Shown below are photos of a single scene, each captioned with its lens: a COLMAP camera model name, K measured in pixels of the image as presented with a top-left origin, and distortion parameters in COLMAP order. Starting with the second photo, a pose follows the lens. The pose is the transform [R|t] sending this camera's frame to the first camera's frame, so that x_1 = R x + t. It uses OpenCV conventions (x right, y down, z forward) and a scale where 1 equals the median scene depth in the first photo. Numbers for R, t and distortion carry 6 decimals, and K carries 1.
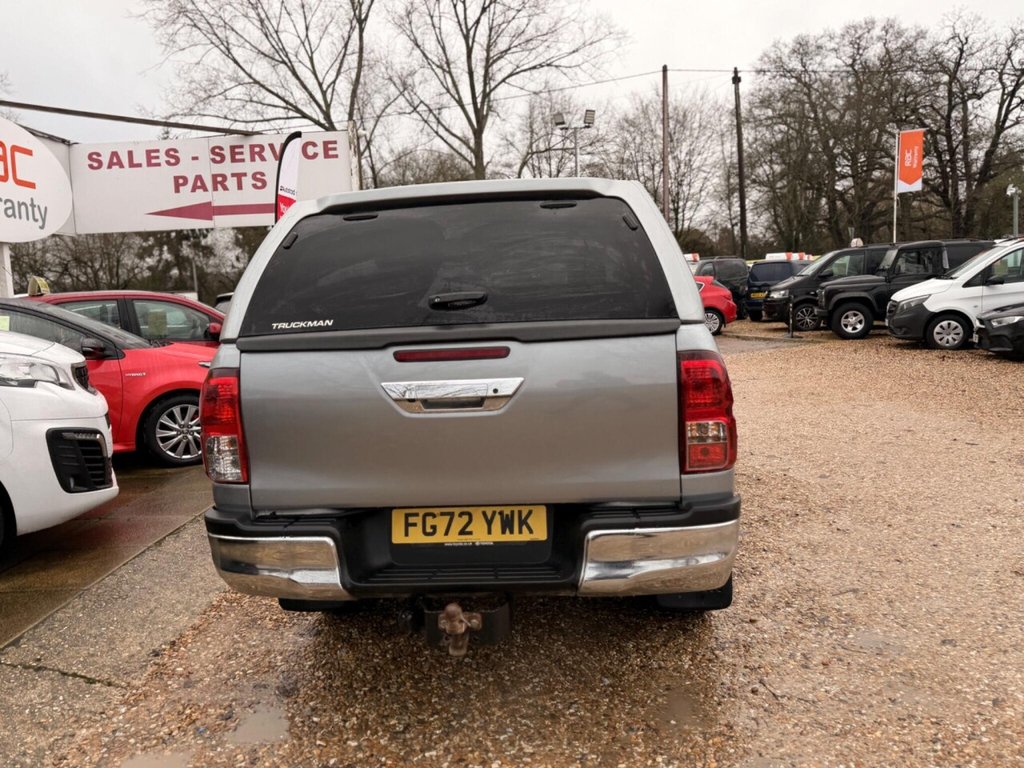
lens RADIAL K [[789.5, 0, 519.8], [0, 789.5, 375.7], [0, 0, 1]] dist [0.068001, -0.097055]
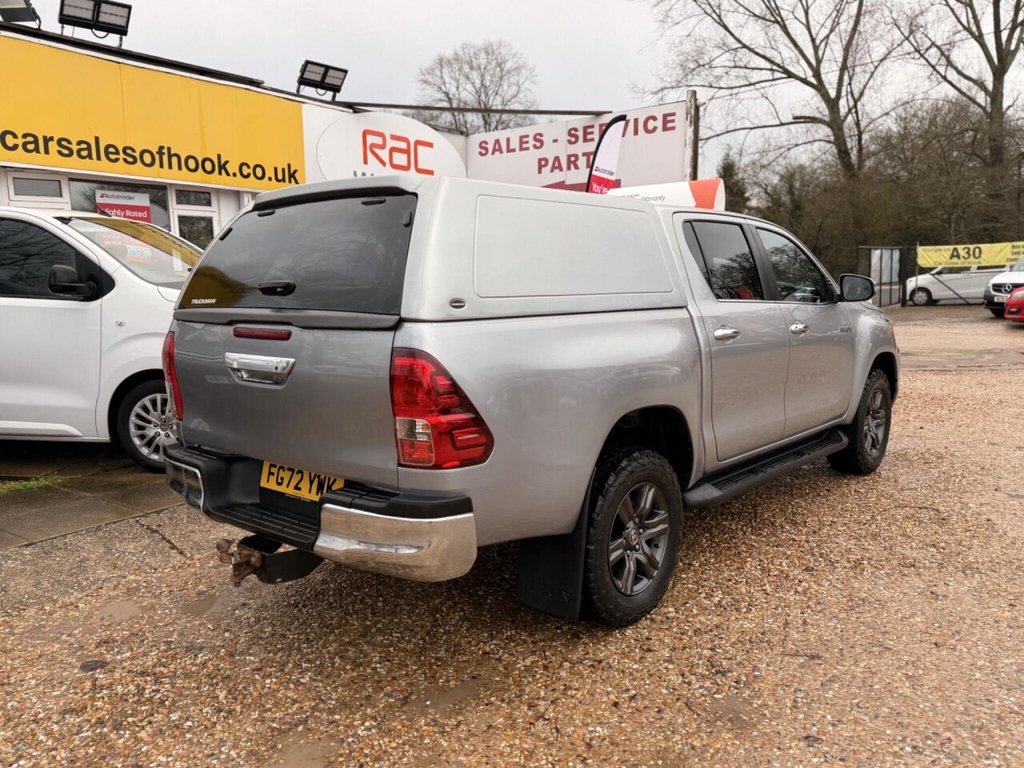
lens RADIAL K [[789.5, 0, 521.5], [0, 789.5, 389.6], [0, 0, 1]] dist [0.068001, -0.097055]
pose [[0.824300, 0.111950, -0.554974, 0.204483], [-0.079204, 0.993418, 0.082752, -0.016743], [0.560586, -0.024257, 0.827741, 0.053992]]
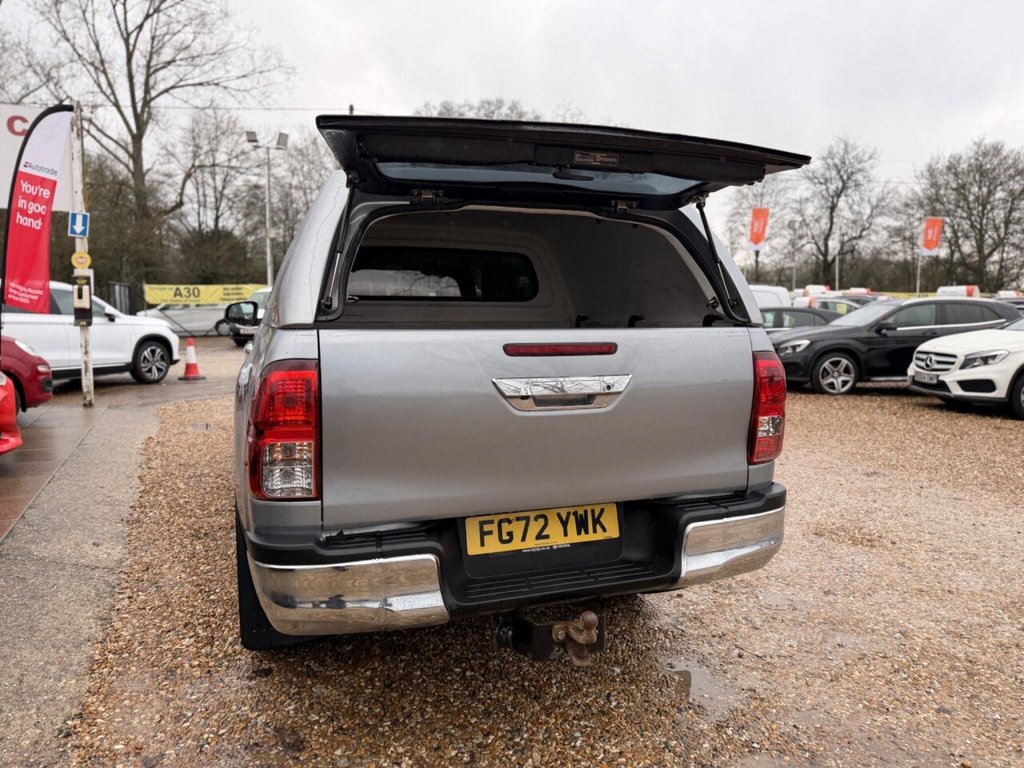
lens RADIAL K [[718.0, 0, 516.7], [0, 718.0, 373.5], [0, 0, 1]] dist [0.021579, -0.025315]
pose [[0.897559, 0.013695, 0.440681, -0.117779], [-0.003299, 0.999698, -0.024349, 0.005463], [-0.440881, 0.020401, 0.897334, 0.056507]]
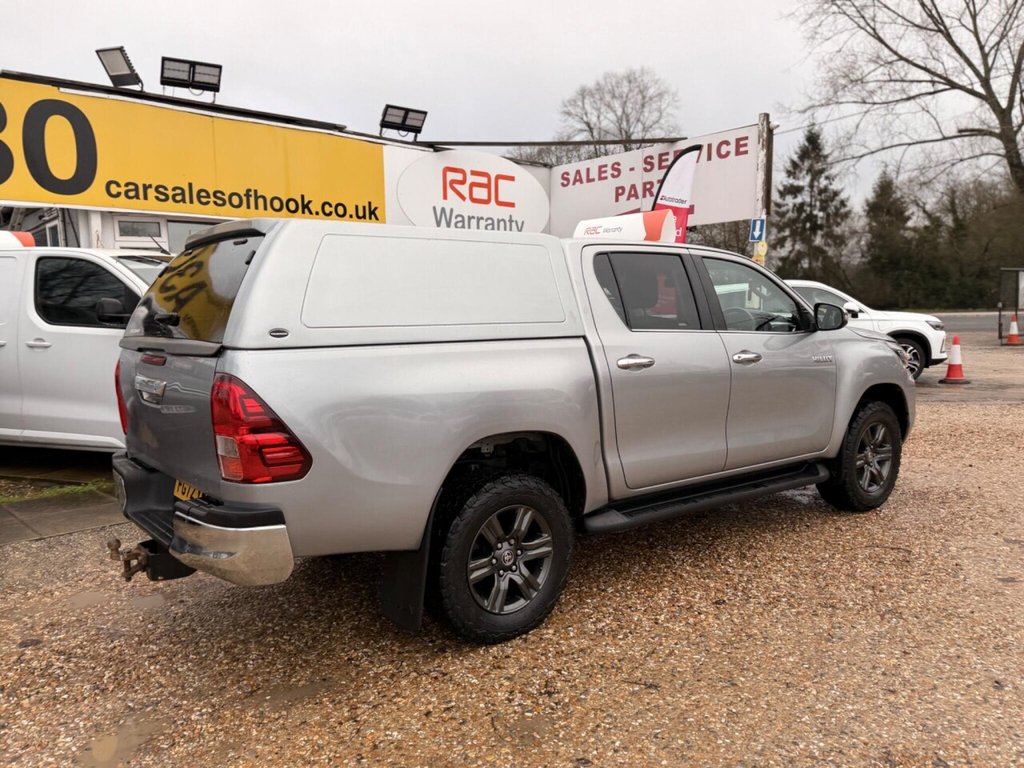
lens RADIAL K [[789.5, 0, 522.6], [0, 789.5, 394.7], [0, 0, 1]] dist [0.068001, -0.097055]
pose [[0.703233, 0.109251, -0.702515, 0.298380], [-0.082512, 0.993987, 0.071983, -0.026775], [0.706155, 0.007345, 0.708019, 0.110711]]
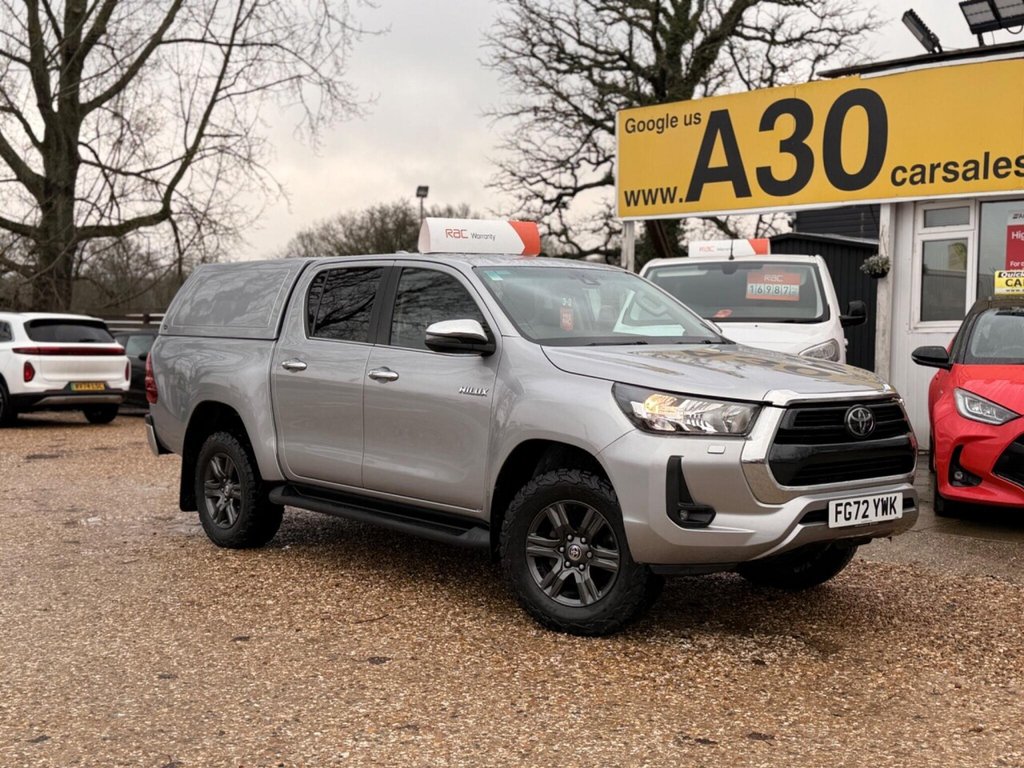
lens RADIAL K [[1313.3, 0, 512.8], [0, 1313.3, 392.5], [0, 0, 1]] dist [0.112120, 0.000000]
pose [[-0.672890, 0.085286, -0.734809, 0.520714], [-0.042292, 0.987272, 0.153316, -0.118546], [0.738532, 0.134241, -0.660719, 0.937875]]
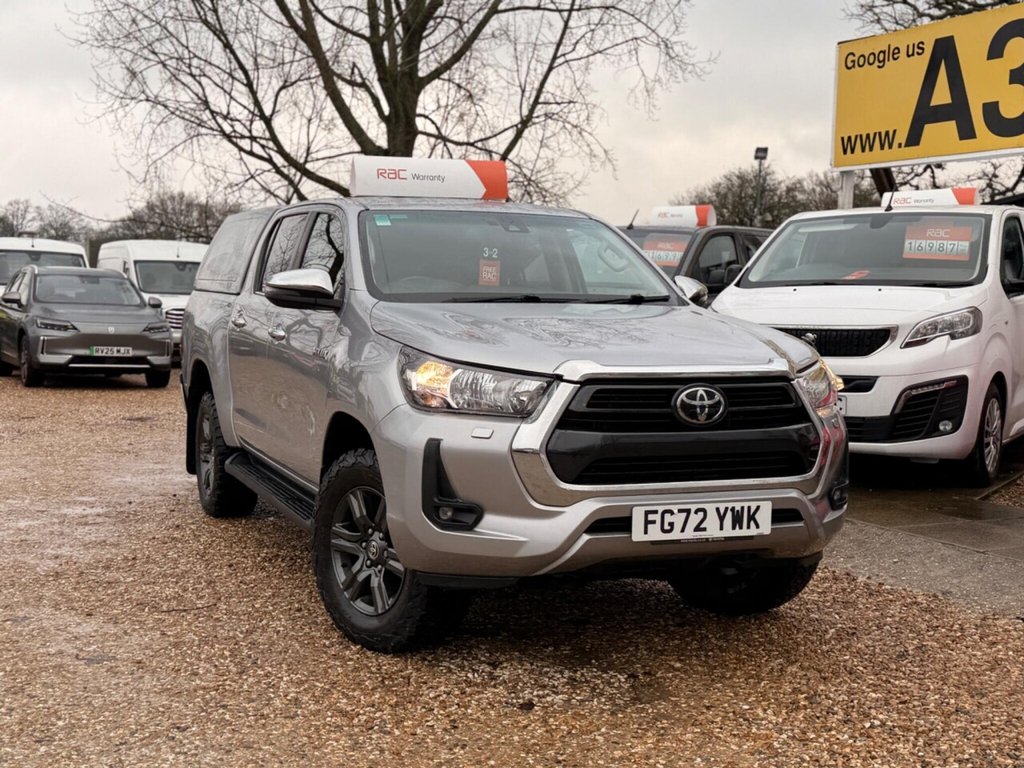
lens RADIAL K [[1313.3, 0, 506.4], [0, 1313.3, 387.4], [0, 0, 1]] dist [0.112120, 0.000000]
pose [[-0.867430, 0.070590, -0.492526, 0.286639], [-0.023080, 0.983111, 0.181551, -0.108801], [0.497023, 0.168851, -0.851151, 1.005022]]
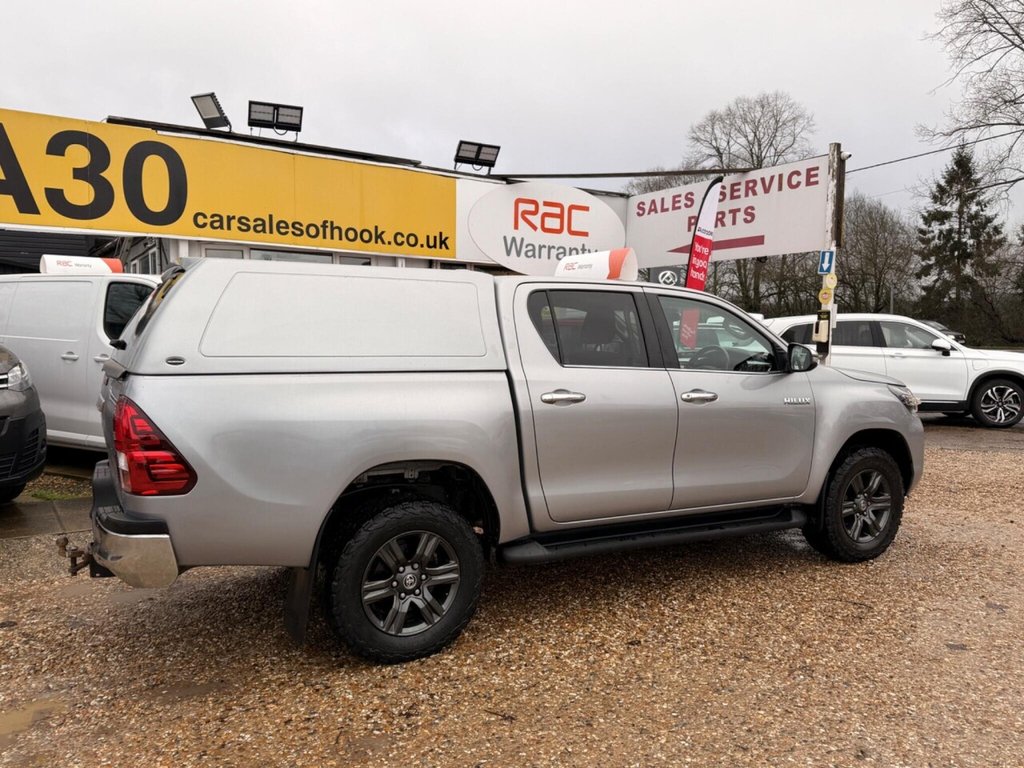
lens RADIAL K [[789.5, 0, 521.7], [0, 789.5, 388.8], [0, 0, 1]] dist [0.068001, -0.097055]
pose [[0.574475, 0.107227, -0.811468, 0.366739], [-0.112391, 0.992325, 0.051559, -0.040733], [0.810769, 0.061583, 0.582118, 0.172854]]
